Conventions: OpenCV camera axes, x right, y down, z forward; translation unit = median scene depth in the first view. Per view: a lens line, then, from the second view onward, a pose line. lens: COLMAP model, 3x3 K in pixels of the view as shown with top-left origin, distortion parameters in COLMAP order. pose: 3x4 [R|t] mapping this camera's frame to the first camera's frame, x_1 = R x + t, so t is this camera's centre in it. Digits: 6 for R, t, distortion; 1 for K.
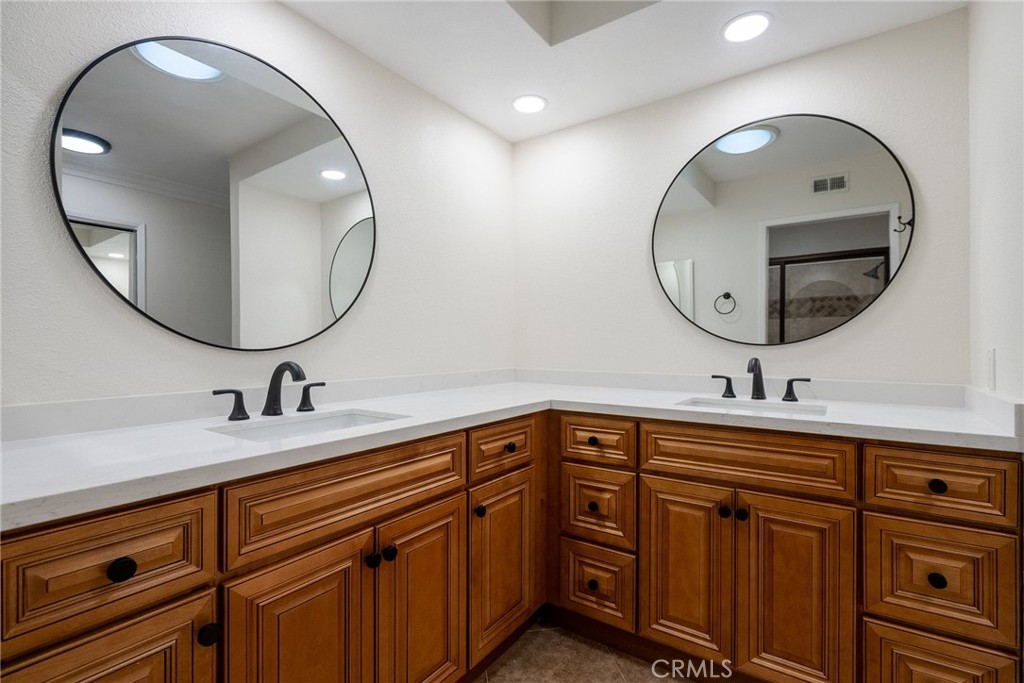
lens RADIAL K [[480.8, 0, 512.3], [0, 480.8, 329.1], [0, 0, 1]] dist [0.000213, -0.000015]
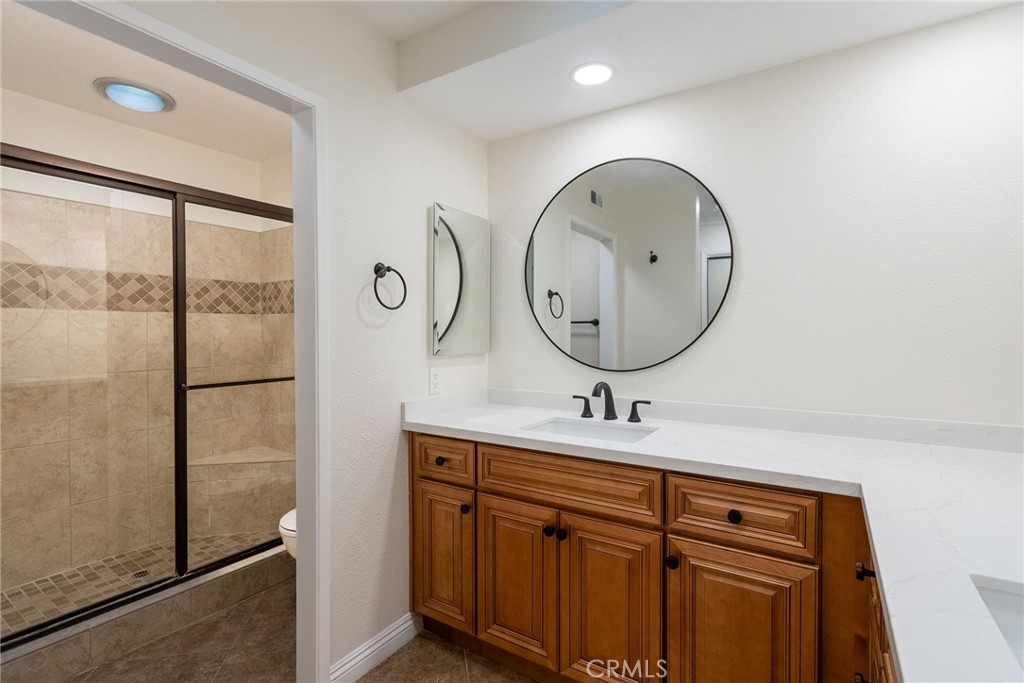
lens RADIAL K [[480.8, 0, 512.3], [0, 480.8, 329.1], [0, 0, 1]] dist [0.000213, -0.000015]
pose [[0.036188, -0.008209, -0.999311, 1.039508], [0.028578, 0.999566, -0.007176, -0.094029], [0.998936, -0.028299, 0.036407, 0.800195]]
